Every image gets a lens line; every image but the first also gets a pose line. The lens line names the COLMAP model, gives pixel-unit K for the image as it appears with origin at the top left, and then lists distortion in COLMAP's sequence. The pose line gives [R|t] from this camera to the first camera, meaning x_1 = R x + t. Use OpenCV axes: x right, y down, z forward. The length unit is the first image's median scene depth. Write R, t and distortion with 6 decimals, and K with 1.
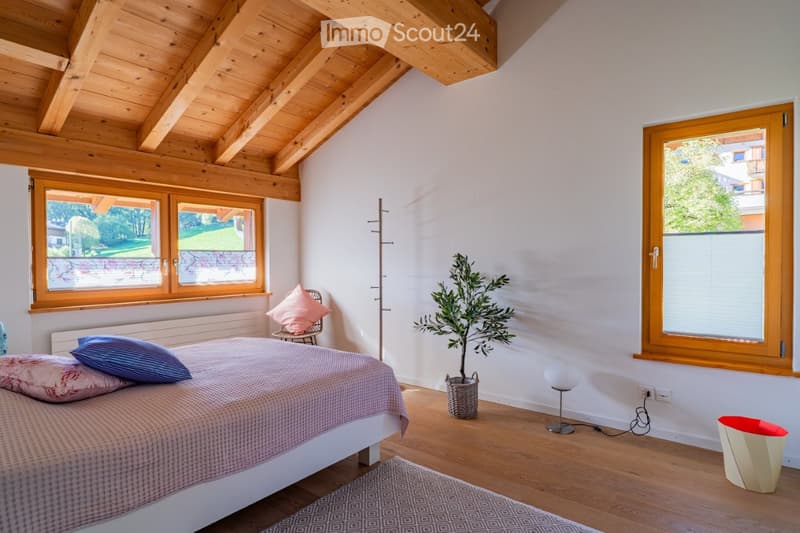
lens RADIAL K [[437.5, 0, 397.4], [0, 437.5, 268.1], [0, 0, 1]] dist [-0.004585, 0.000927]
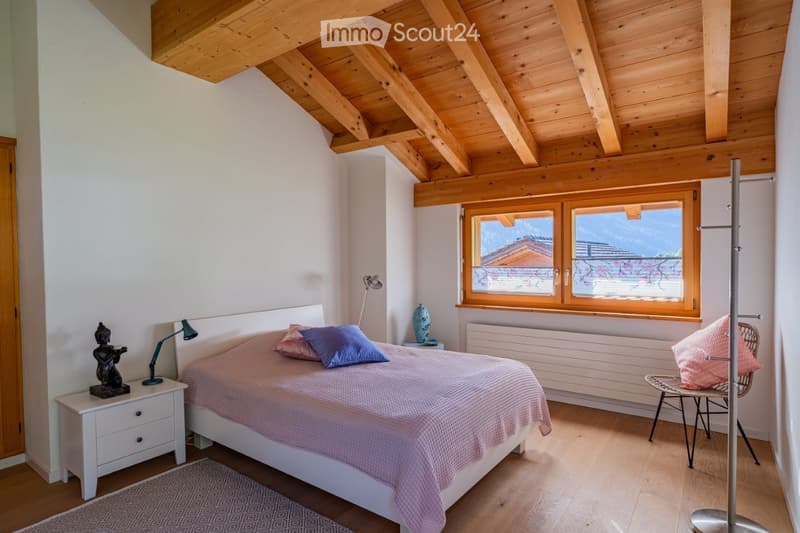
lens RADIAL K [[437.5, 0, 397.4], [0, 437.5, 268.1], [0, 0, 1]] dist [-0.004585, 0.000927]
pose [[0.026765, 0.028352, -0.999240, 0.449769], [-0.003610, 0.999594, 0.028266, -0.048198], [0.999635, 0.002851, 0.026857, 0.607227]]
